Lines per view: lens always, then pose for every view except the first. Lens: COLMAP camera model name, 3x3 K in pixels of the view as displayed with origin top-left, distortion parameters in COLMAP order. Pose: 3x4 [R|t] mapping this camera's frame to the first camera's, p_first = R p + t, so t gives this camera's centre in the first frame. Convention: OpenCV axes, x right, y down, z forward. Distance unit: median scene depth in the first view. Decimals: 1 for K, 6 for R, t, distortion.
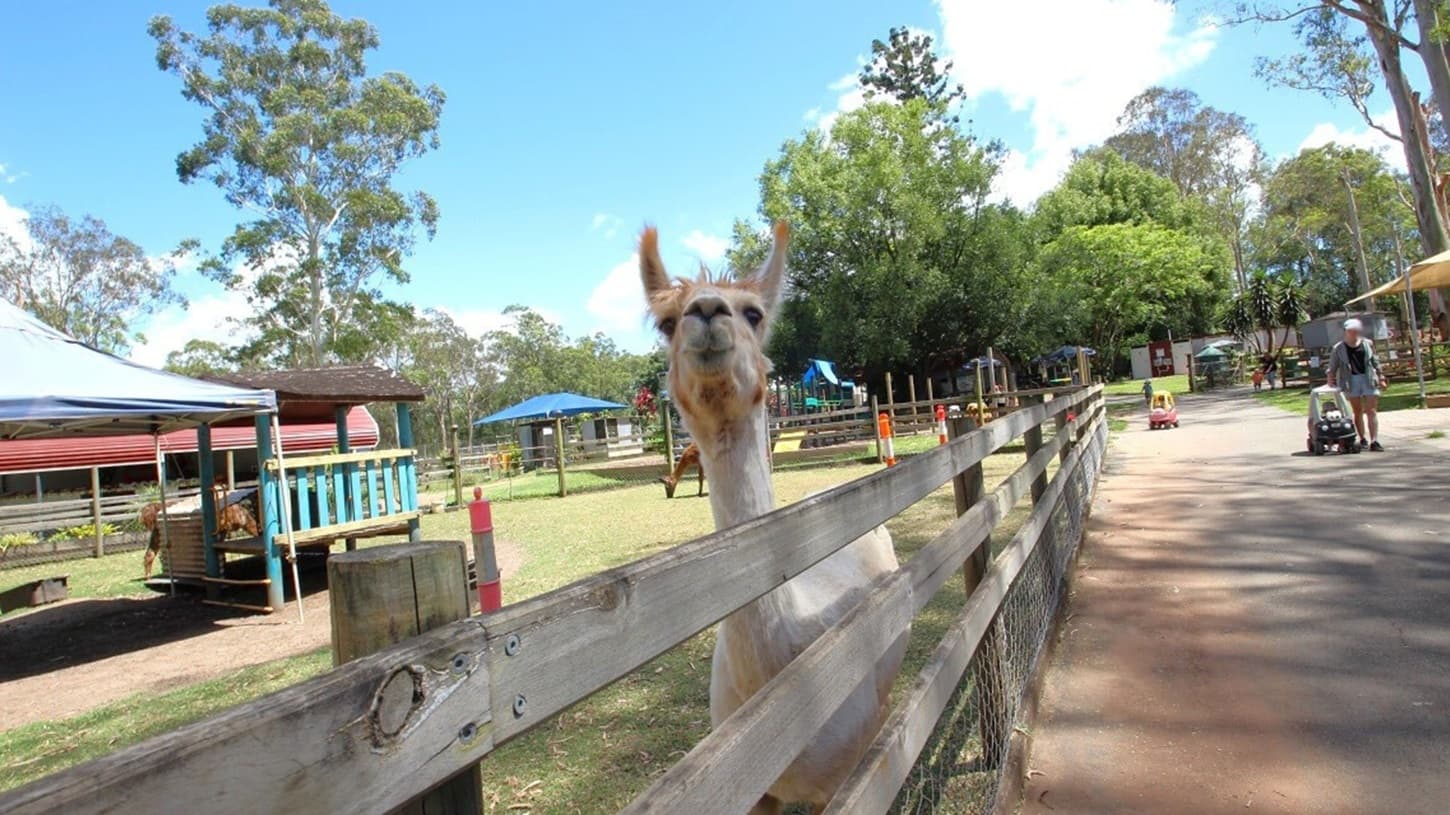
lens RADIAL K [[604.2, 0, 707.6], [0, 604.2, 407.4], [0, 0, 1]] dist [0.012050, -0.000102]
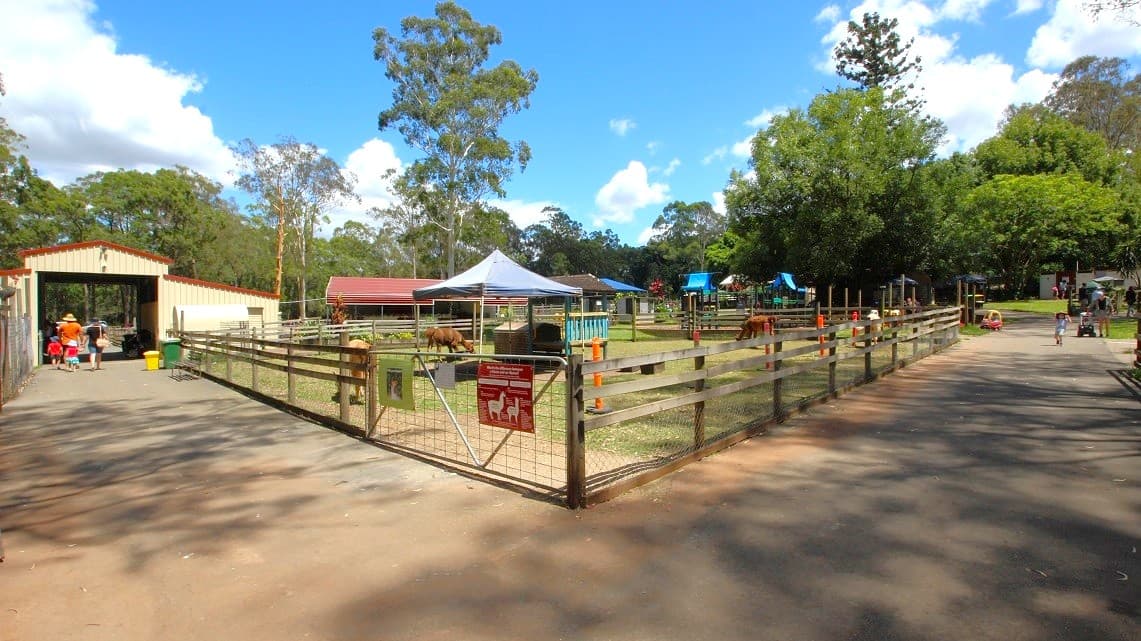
lens RADIAL K [[527.5, 0, 571.0], [0, 527.5, 315.4], [0, 0, 1]] dist [0.014056, -0.026048]
pose [[0.981553, 0.089920, -0.168725, -0.066798], [-0.079246, 0.994466, 0.068975, -0.012731], [0.173993, -0.054332, 0.983247, -0.252032]]
